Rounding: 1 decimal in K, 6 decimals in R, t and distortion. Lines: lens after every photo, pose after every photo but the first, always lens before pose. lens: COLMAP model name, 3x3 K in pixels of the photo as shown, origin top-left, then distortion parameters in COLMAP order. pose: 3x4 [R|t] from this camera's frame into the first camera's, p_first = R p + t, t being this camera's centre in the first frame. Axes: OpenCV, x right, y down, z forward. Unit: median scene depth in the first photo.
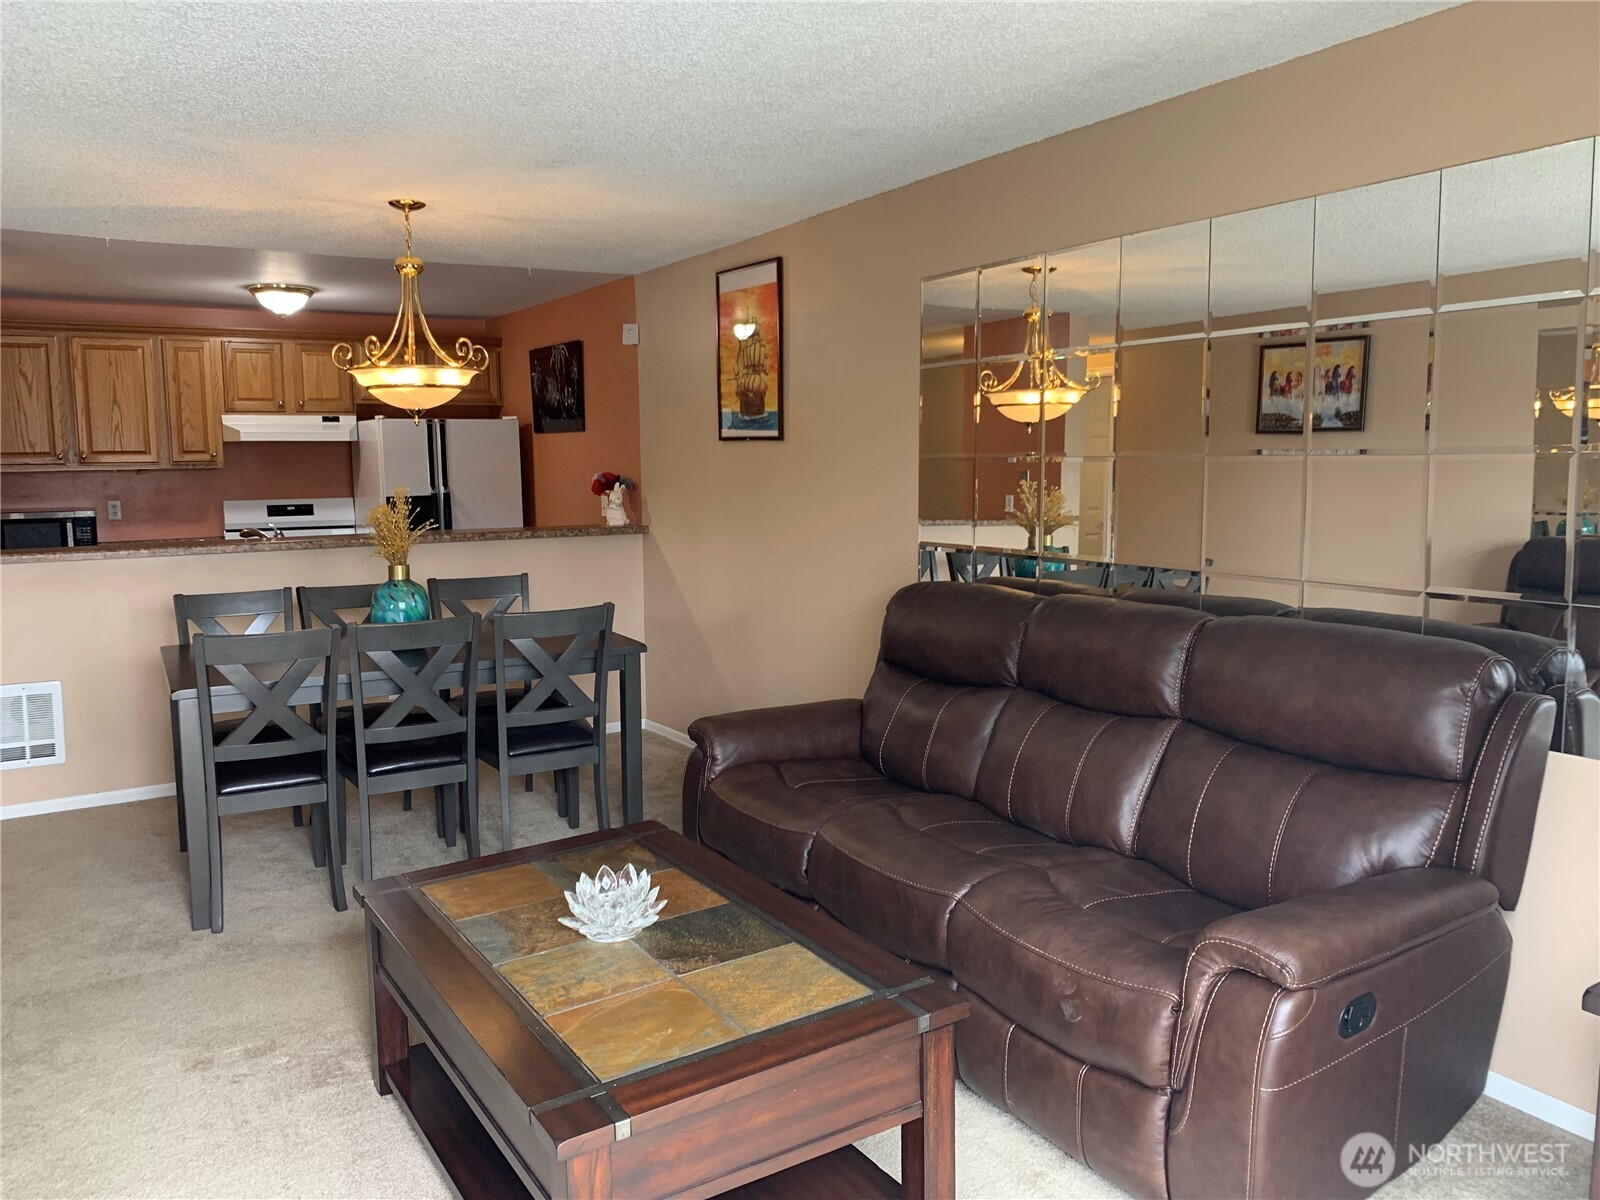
lens RADIAL K [[1196.1, 0, 800.5], [0, 1196.1, 558.6], [0, 0, 1]] dist [0.033455, -0.052554]
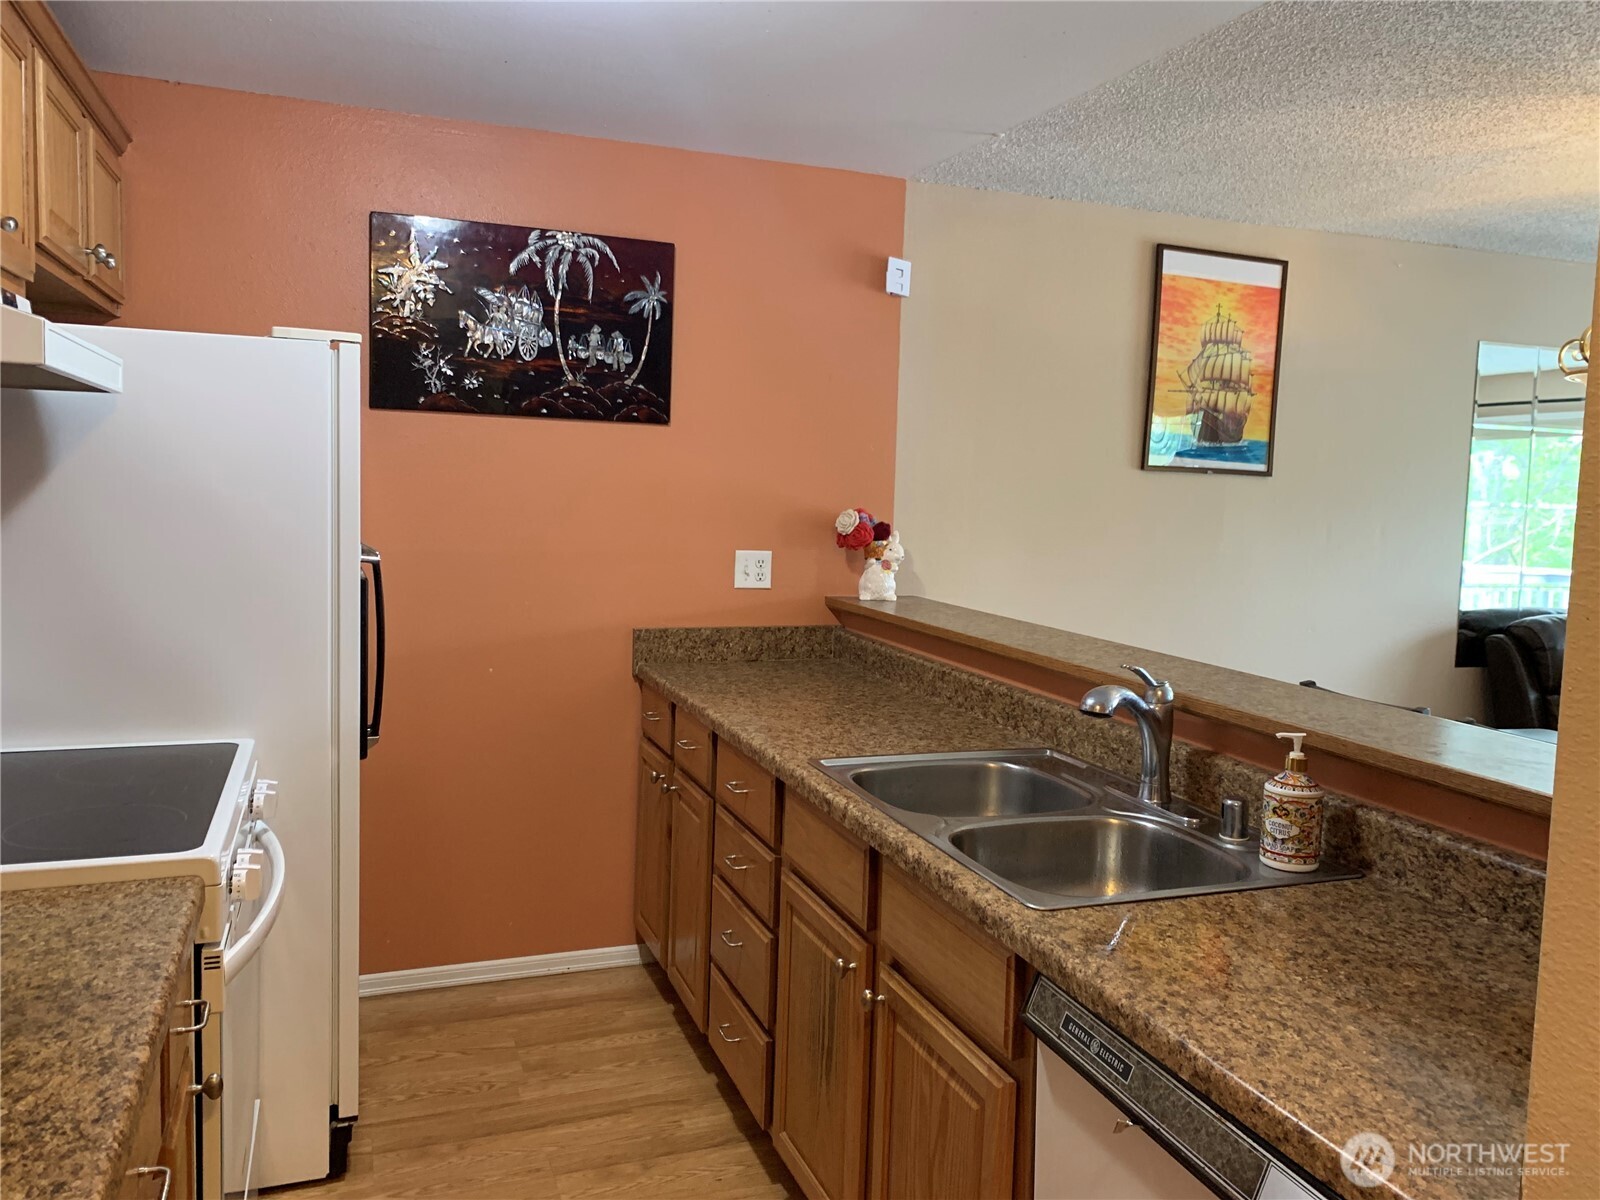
lens RADIAL K [[1228.8, 0, 796.5], [0, 1228.8, 595.0], [0, 0, 1]] dist [0.041656, -0.088386]
pose [[0.201315, -0.065626, 0.977326, -1.011832], [0.058949, 0.996756, 0.054788, -0.089252], [-0.977751, 0.046583, 0.204531, 1.241664]]
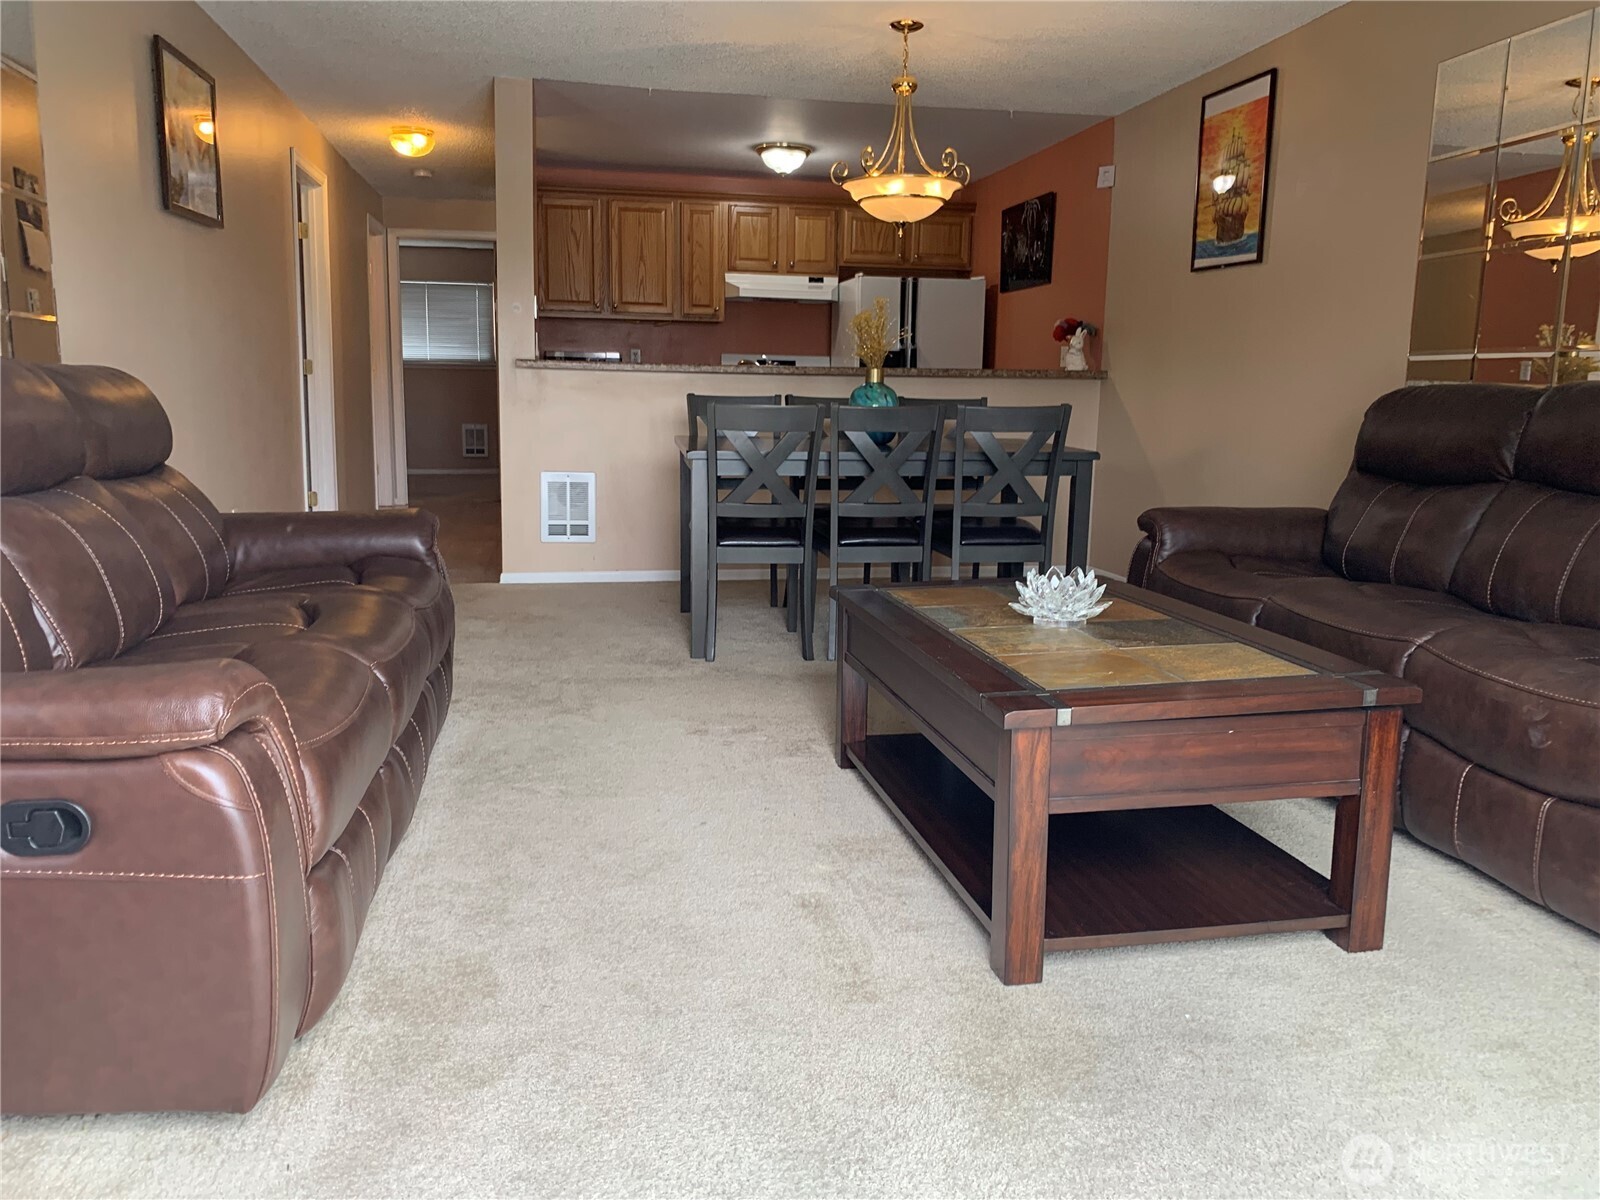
lens RADIAL K [[1208.9, 0, 816.7], [0, 1208.9, 558.6], [0, 0, 1]] dist [0.012175, -0.010833]
pose [[0.936393, 0.081592, -0.341337, 0.002739], [-0.065007, 0.996093, 0.059767, 0.110867], [0.344880, -0.033776, 0.938039, -0.047628]]
